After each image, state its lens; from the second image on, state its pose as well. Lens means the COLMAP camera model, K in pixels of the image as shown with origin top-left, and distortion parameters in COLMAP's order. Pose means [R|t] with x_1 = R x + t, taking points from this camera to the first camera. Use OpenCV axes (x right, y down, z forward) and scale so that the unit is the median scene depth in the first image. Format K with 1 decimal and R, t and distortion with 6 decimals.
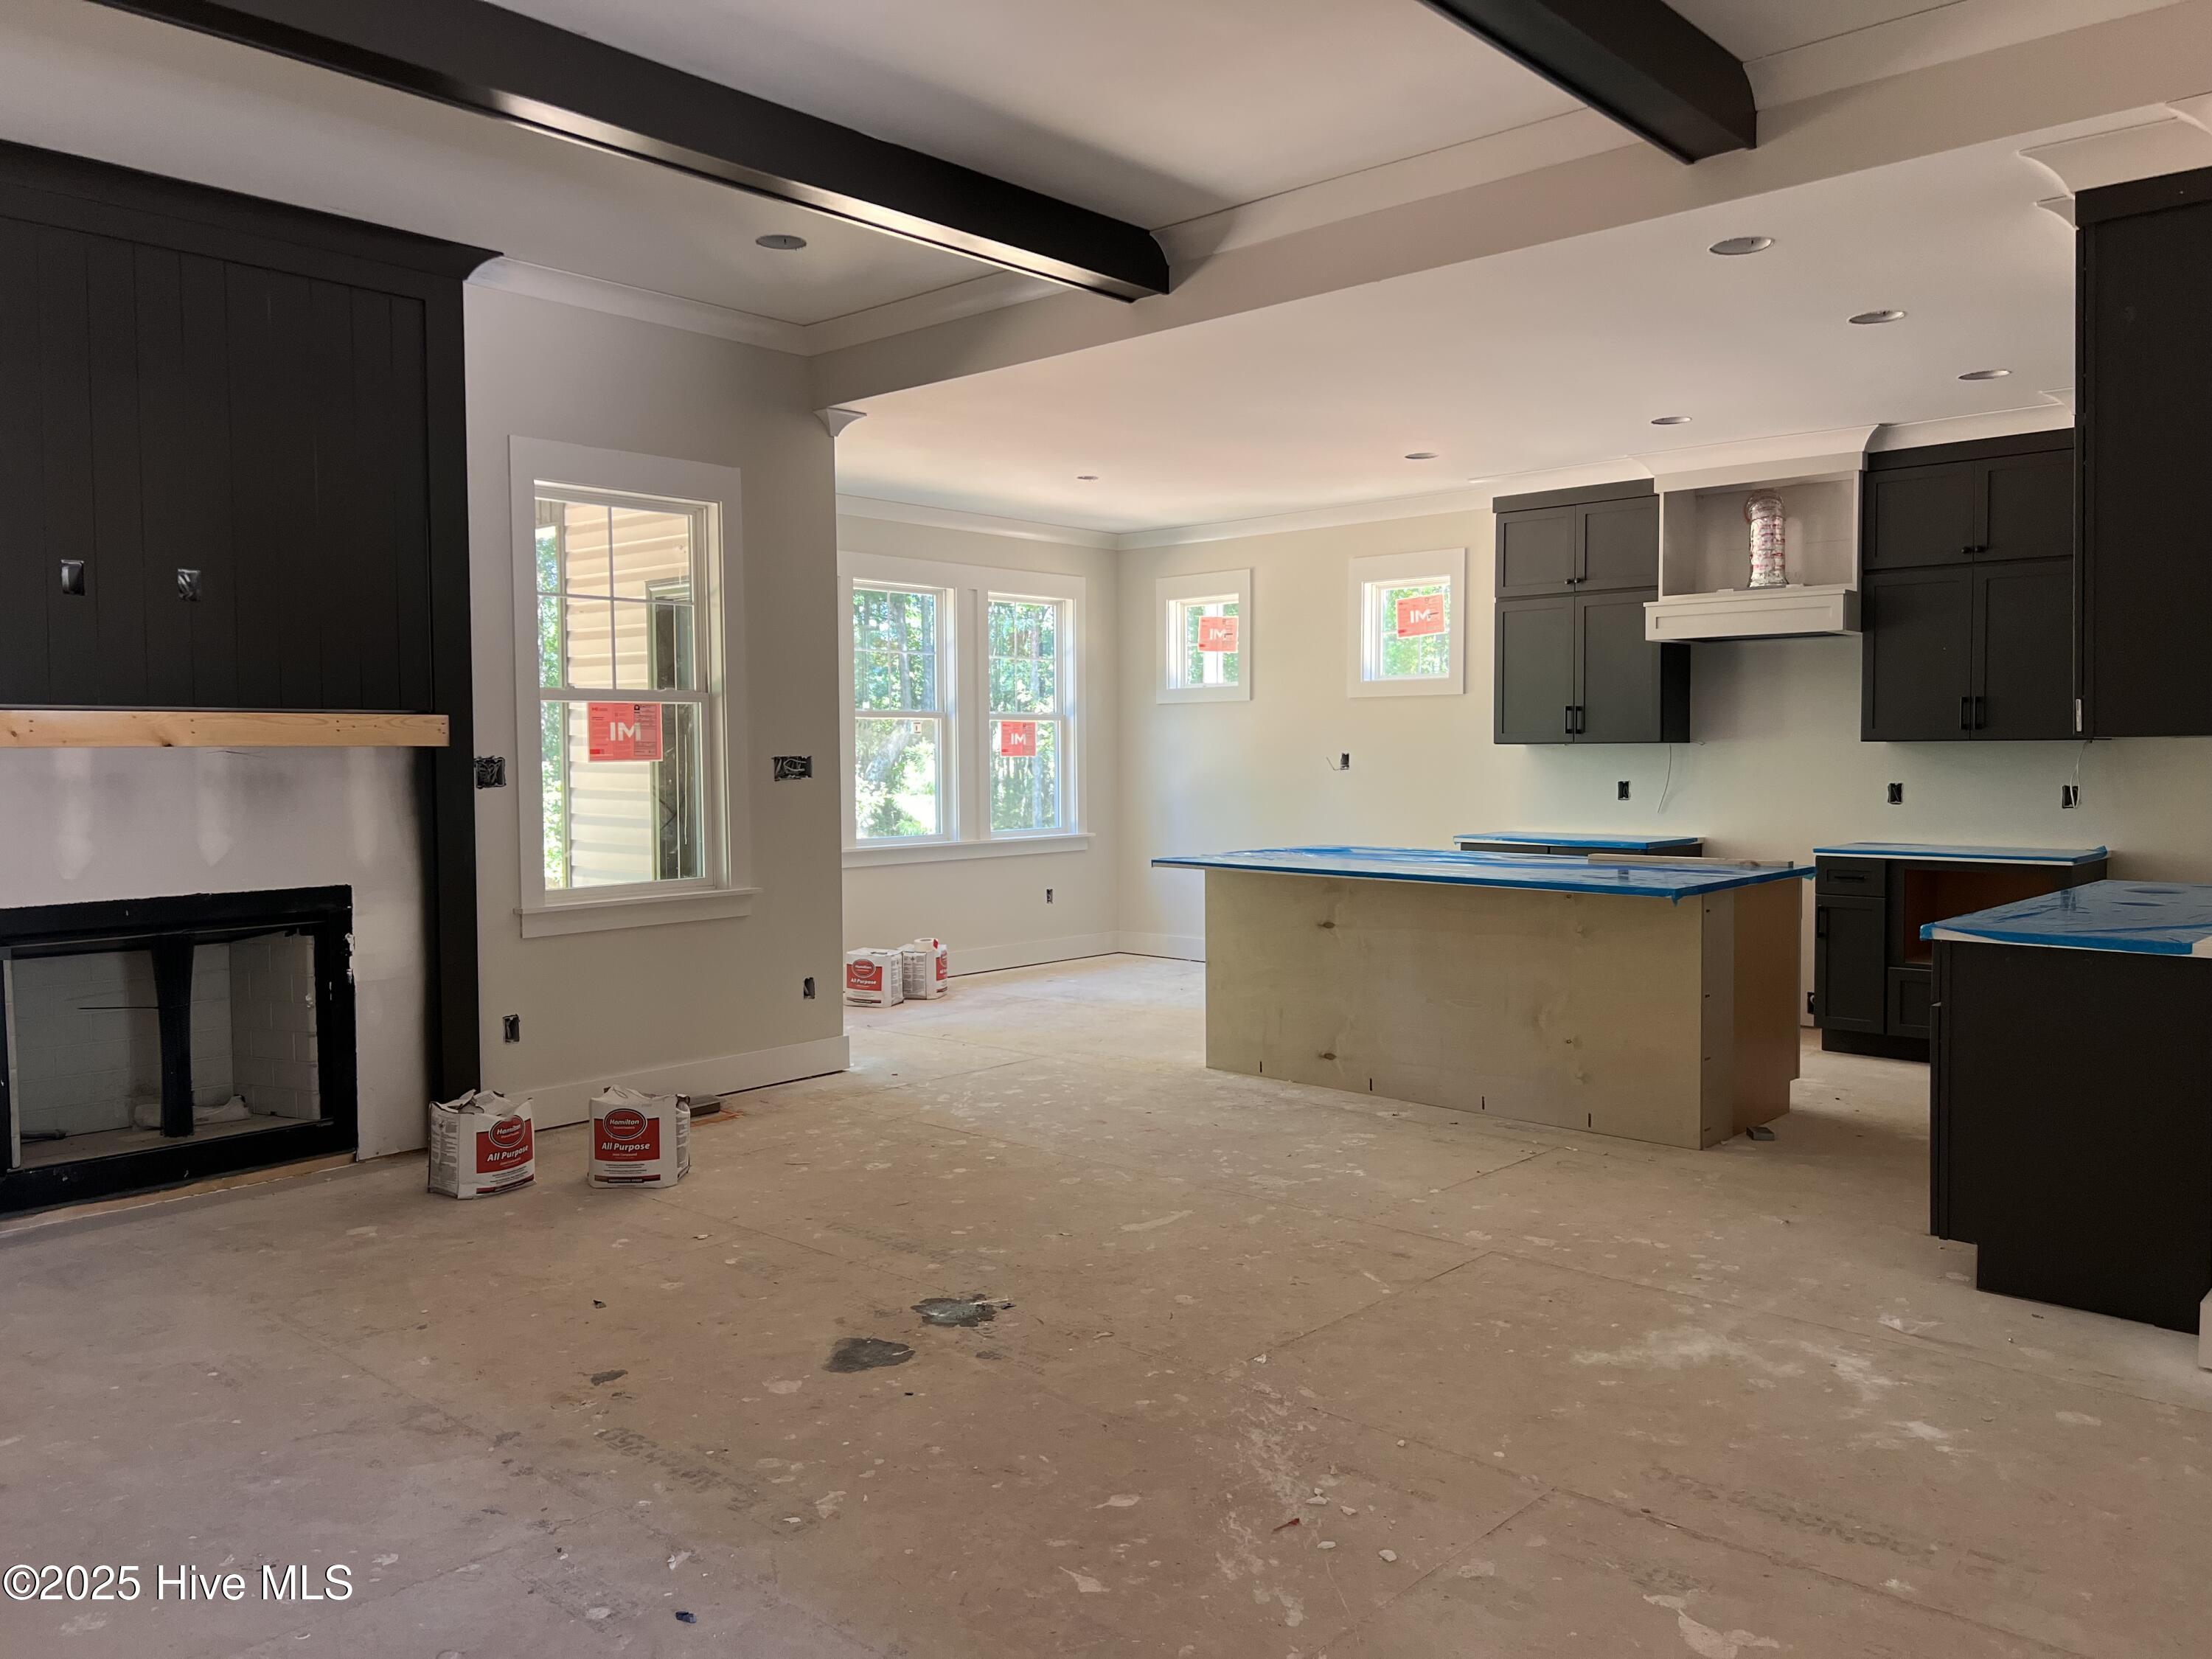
lens RADIAL K [[1684.4, 0, 1094.9], [0, 1684.4, 823.2], [0, 0, 1]] dist [0.050455, -0.052598]
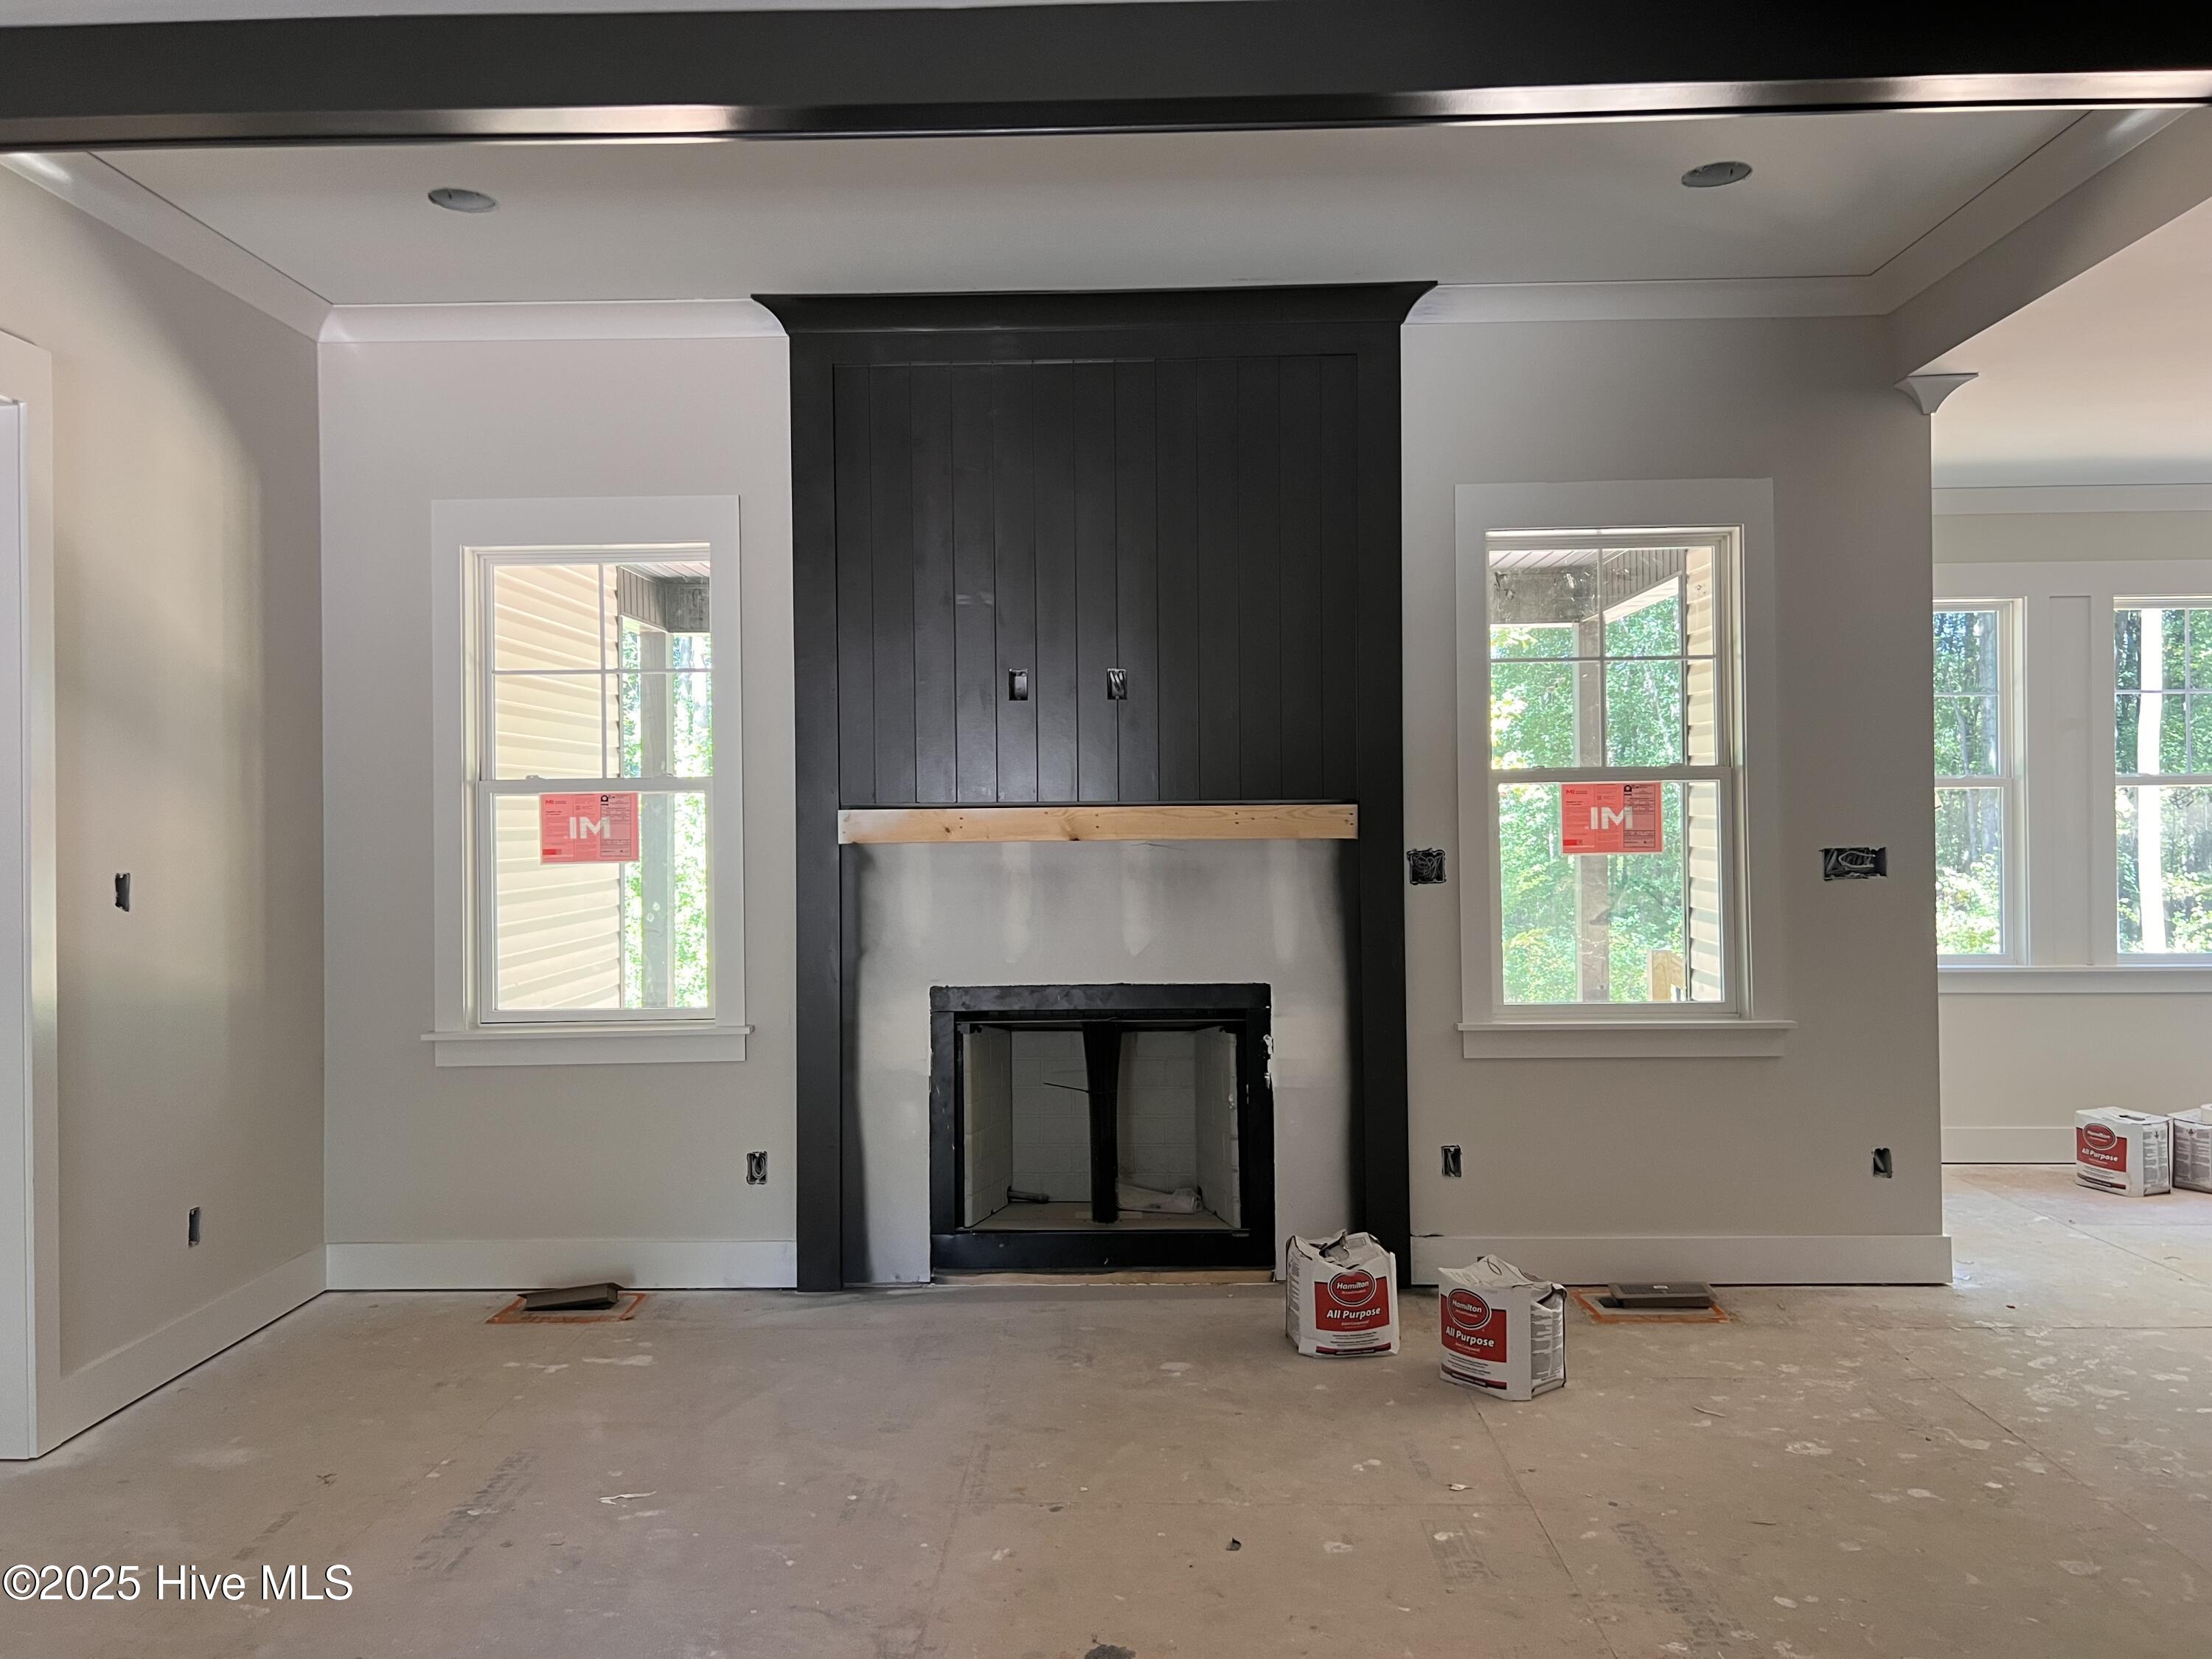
lens RADIAL K [[1684.4, 0, 1108.5], [0, 1684.4, 808.6], [0, 0, 1]] dist [0.050455, -0.052598]
pose [[0.653863, -0.003163, -0.756607, 0.213446], [-0.029076, 0.999148, -0.029304, -0.031257], [0.756054, 0.041160, 0.653213, 0.313685]]
